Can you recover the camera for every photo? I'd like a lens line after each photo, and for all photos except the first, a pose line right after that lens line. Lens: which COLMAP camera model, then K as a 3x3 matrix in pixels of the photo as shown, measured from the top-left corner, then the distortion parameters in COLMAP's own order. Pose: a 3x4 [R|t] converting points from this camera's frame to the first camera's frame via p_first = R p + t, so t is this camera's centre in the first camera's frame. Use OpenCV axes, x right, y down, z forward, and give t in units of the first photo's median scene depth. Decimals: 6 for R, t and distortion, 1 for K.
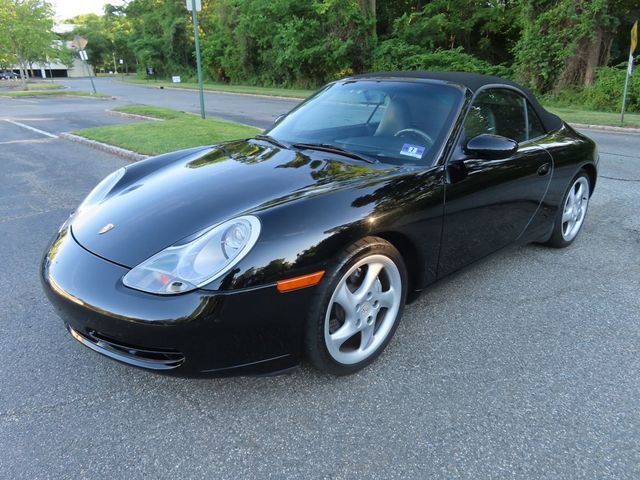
lens RADIAL K [[458.6, 0, 315.2], [0, 458.6, 241.7], [0, 0, 1]] dist [-0.020117, 0.011694]
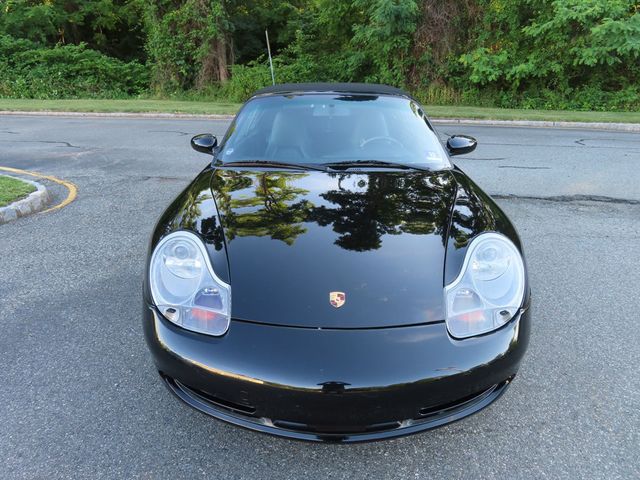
lens RADIAL K [[458.6, 0, 315.5], [0, 458.6, 241.9], [0, 0, 1]] dist [-0.020117, 0.011694]
pose [[0.689817, -0.256298, 0.677100, -0.110793], [0.249228, 0.962145, 0.110286, -0.024451], [-0.679734, 0.092675, 0.727580, 0.048488]]
